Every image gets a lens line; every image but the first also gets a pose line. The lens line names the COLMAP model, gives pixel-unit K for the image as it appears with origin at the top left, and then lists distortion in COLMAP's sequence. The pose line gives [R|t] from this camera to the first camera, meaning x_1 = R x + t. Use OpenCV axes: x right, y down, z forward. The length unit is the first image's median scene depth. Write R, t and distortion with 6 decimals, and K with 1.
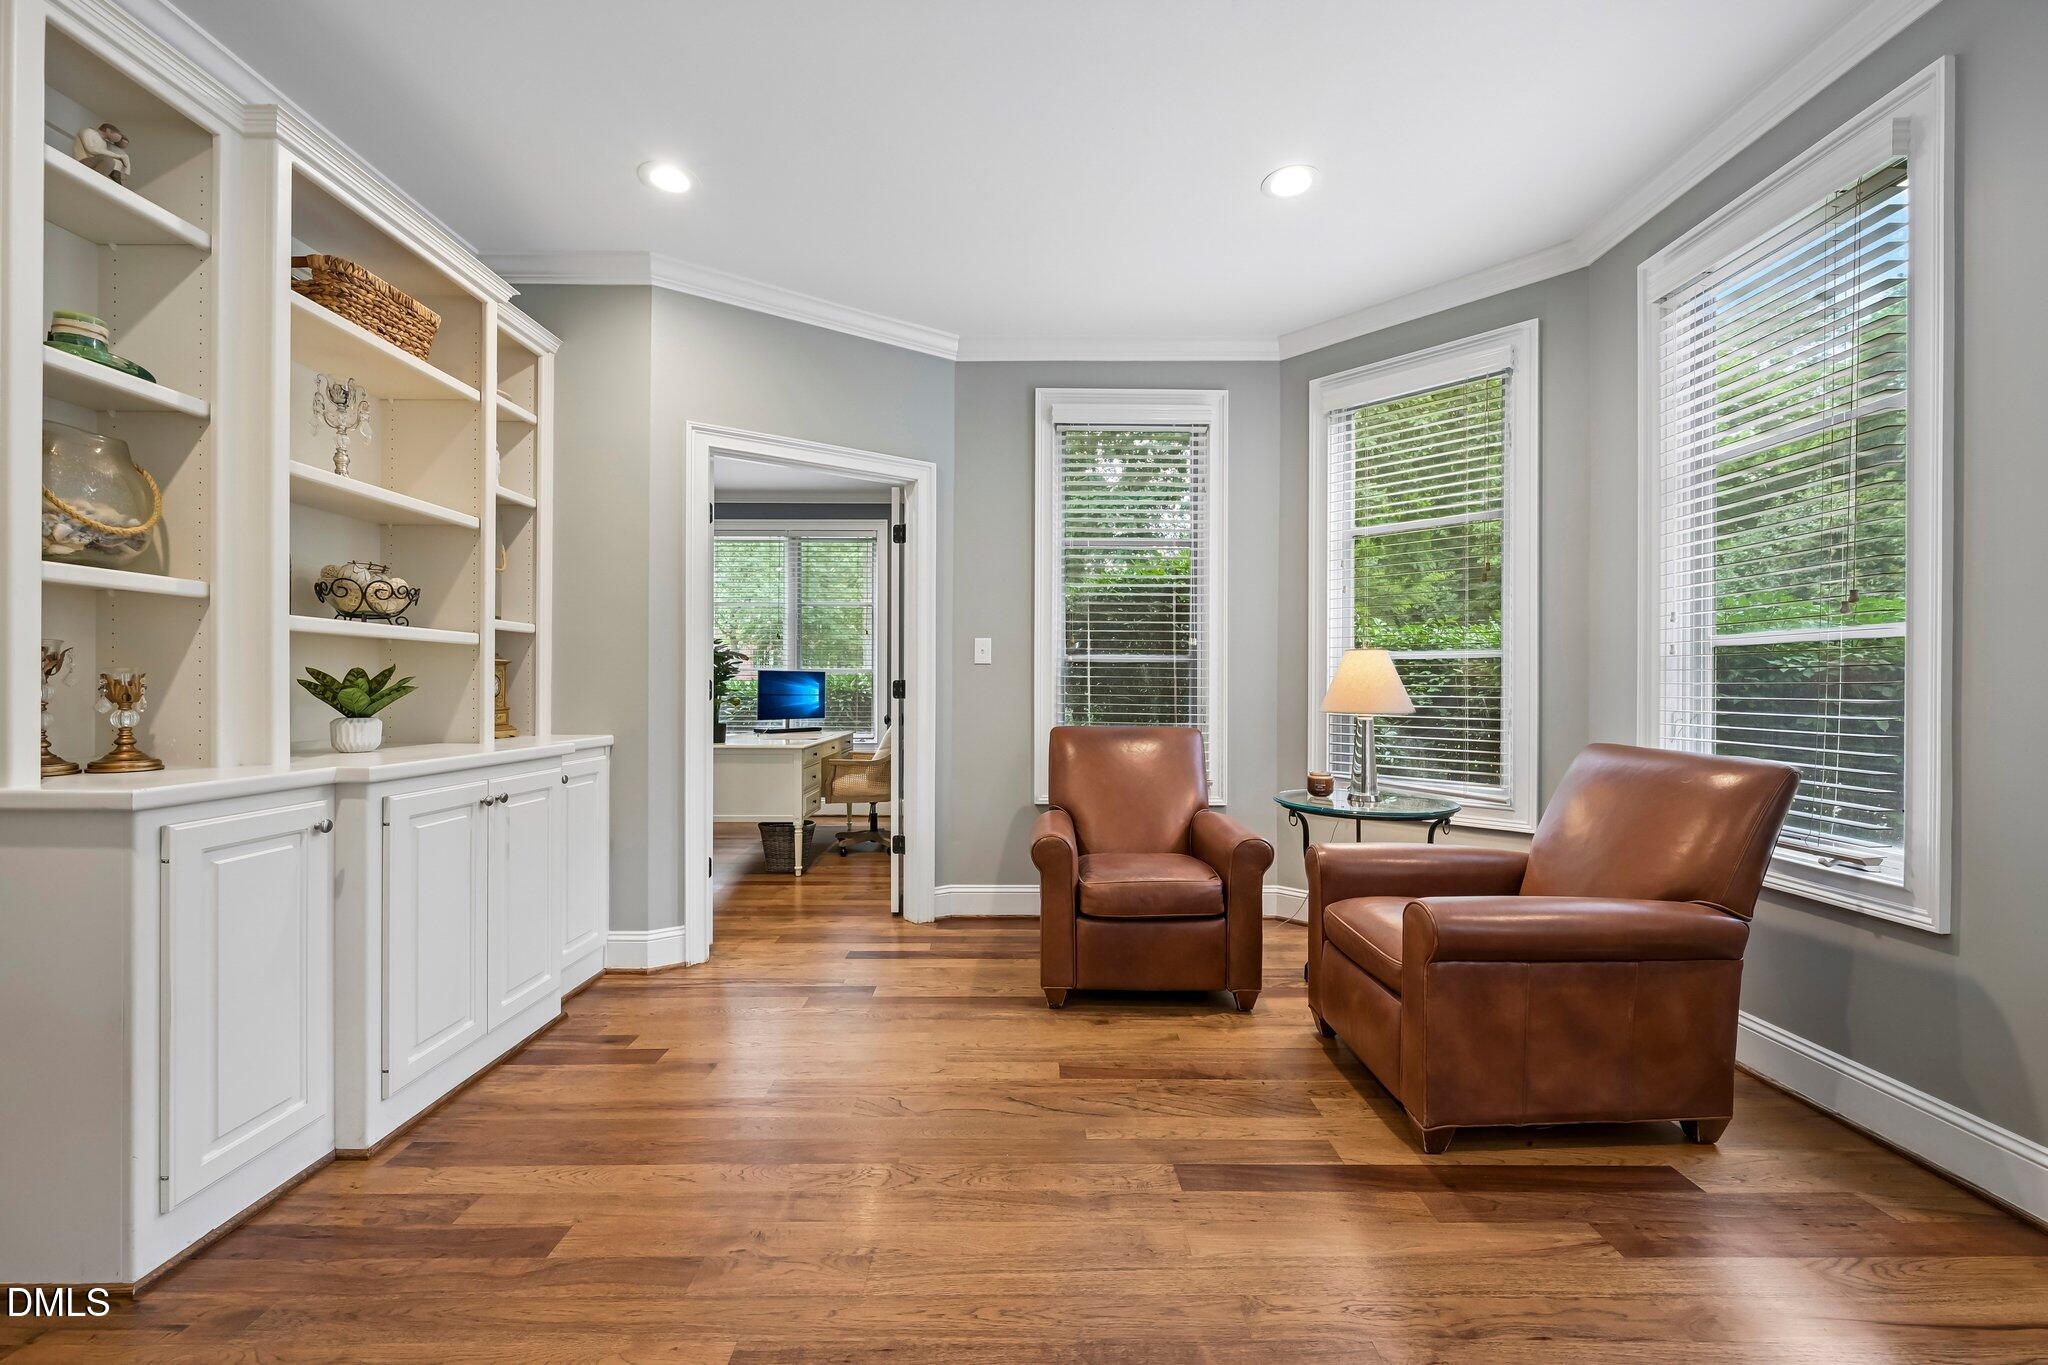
lens RADIAL K [[816.5, 0, 1023.2], [0, 816.5, 686.5], [0, 0, 1]] dist [0.000181, 0.000115]
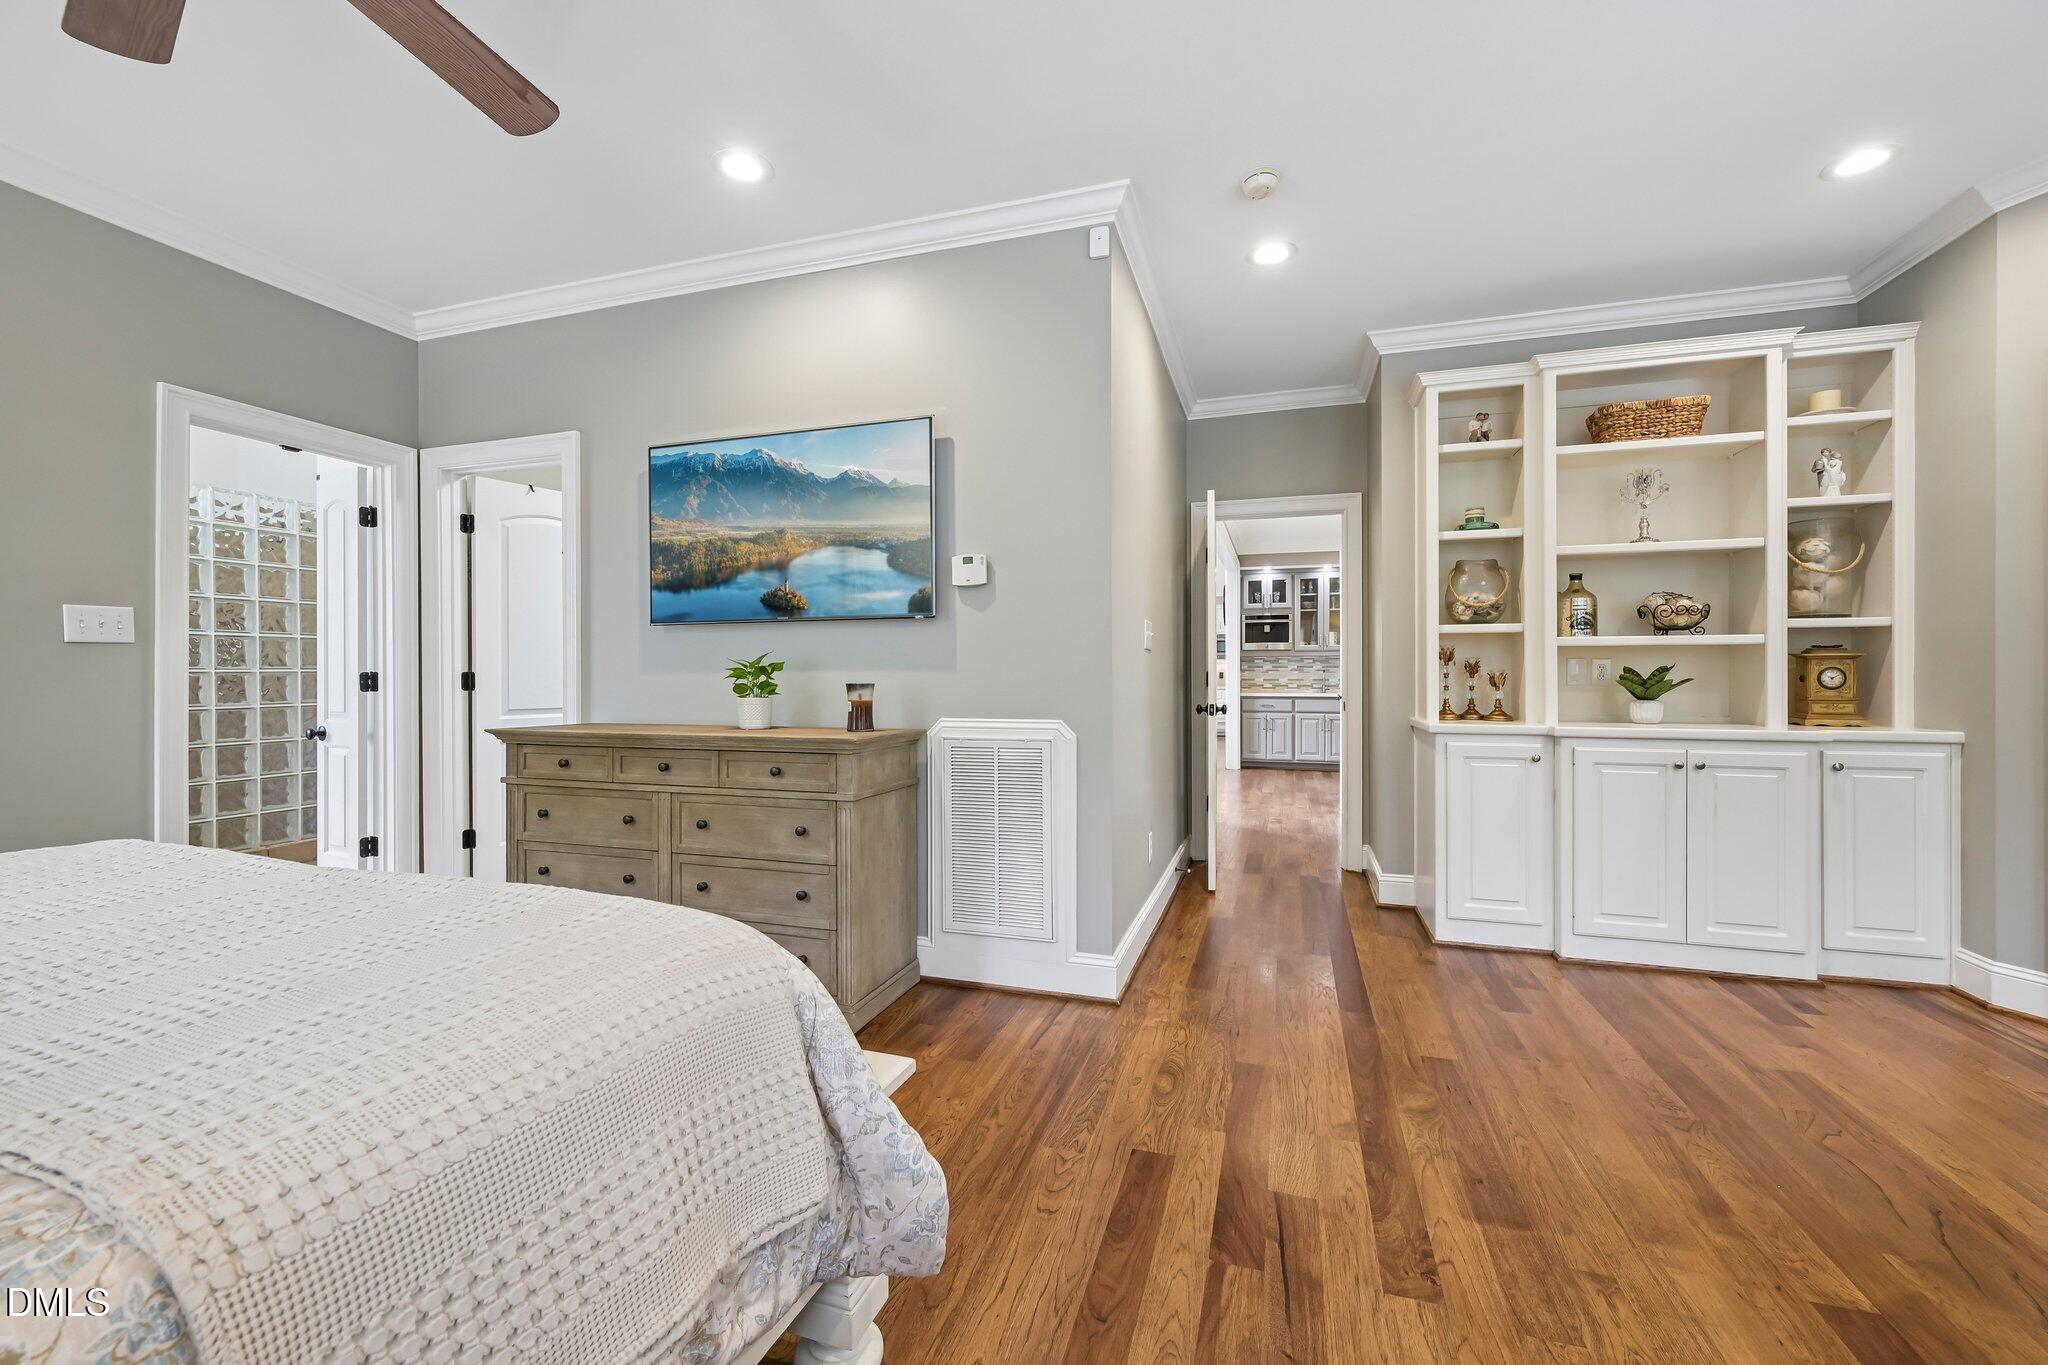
lens RADIAL K [[816.5, 0, 1023.2], [0, 816.5, 686.5], [0, 0, 1]] dist [0.000181, 0.000115]
pose [[-0.313086, 0.003879, -0.949717, 0.931356], [-0.002039, 0.999987, 0.004756, 0.008769], [0.949723, 0.003425, -0.313074, 0.400835]]
